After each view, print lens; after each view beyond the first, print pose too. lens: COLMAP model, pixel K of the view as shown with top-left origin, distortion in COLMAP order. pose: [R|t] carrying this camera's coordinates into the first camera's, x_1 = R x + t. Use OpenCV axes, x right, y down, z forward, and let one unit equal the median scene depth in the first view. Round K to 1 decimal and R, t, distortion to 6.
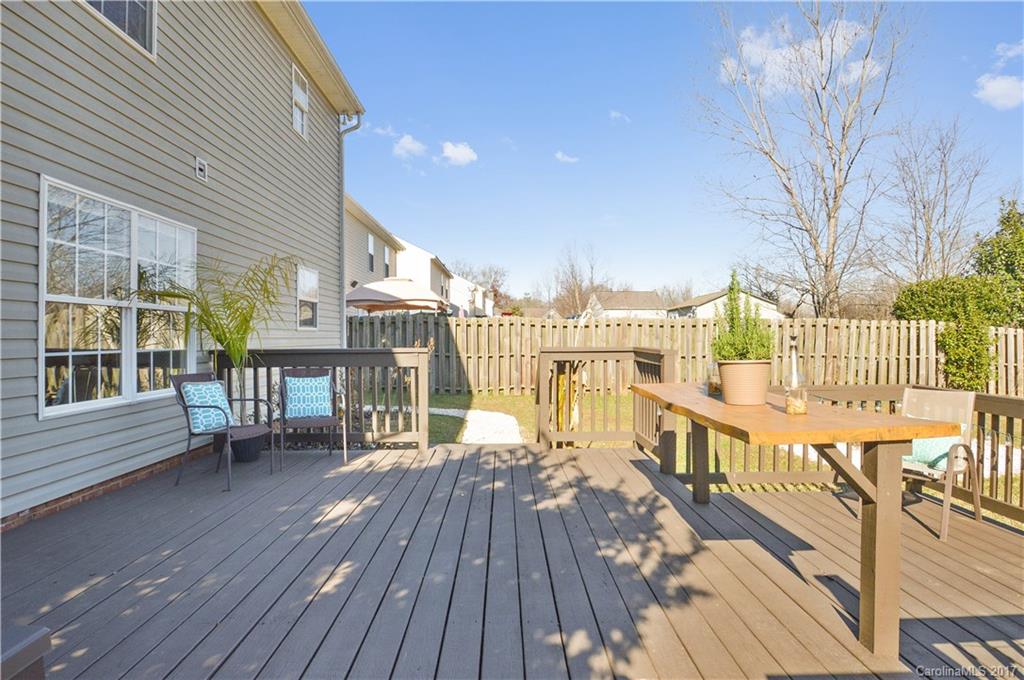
lens RADIAL K [[584.8, 0, 512.0], [0, 584.8, 340.0], [0, 0, 1]] dist [-0.000909, -0.000262]
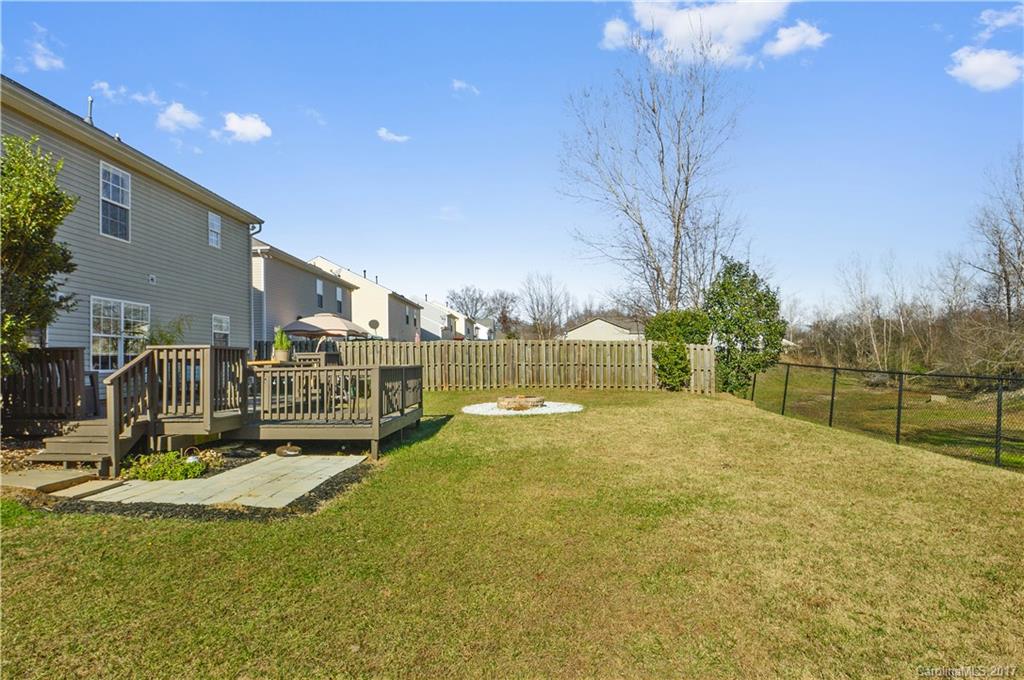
lens RADIAL K [[595.5, 0, 512.1], [0, 595.5, 362.2], [0, 0, 1]] dist [0.001244, -0.000123]
pose [[0.999376, -0.009626, -0.033974, 0.431547], [0.009402, 0.999933, -0.006761, 0.032321], [0.034037, 0.006437, 0.999400, -0.585214]]
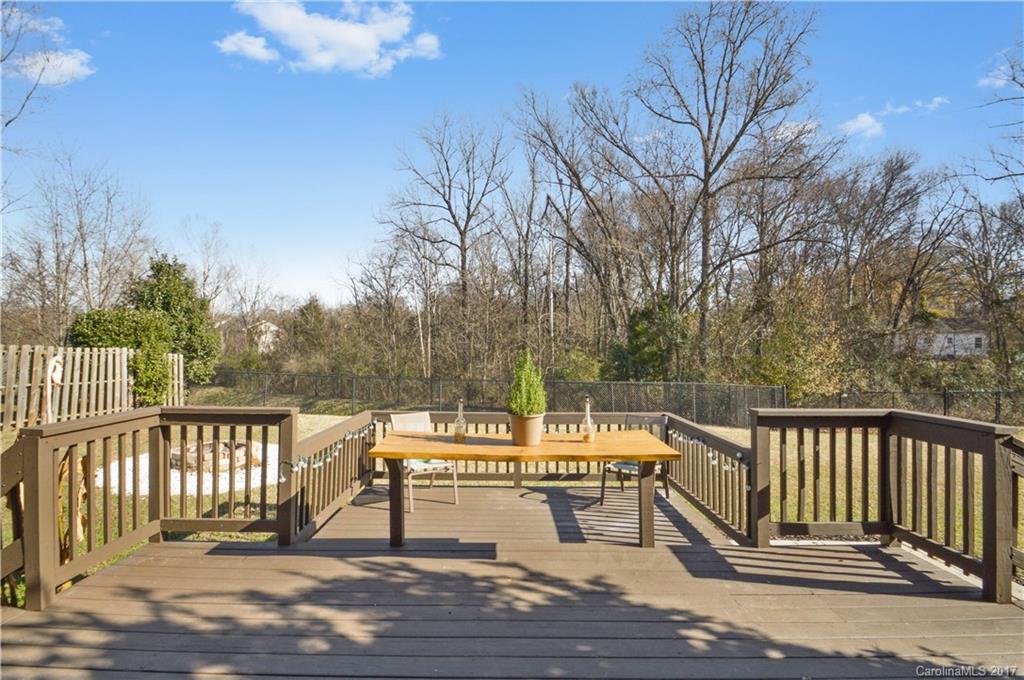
lens RADIAL K [[469.0, 0, 512.0], [0, 469.0, 340.0], [0, 0, 1]] dist [-0.001462, -0.000193]
pose [[0.021748, 0.019586, 0.999572, -0.177244], [0.004831, 0.999794, -0.019696, -0.028535], [-0.999752, 0.005257, 0.021649, 0.243790]]
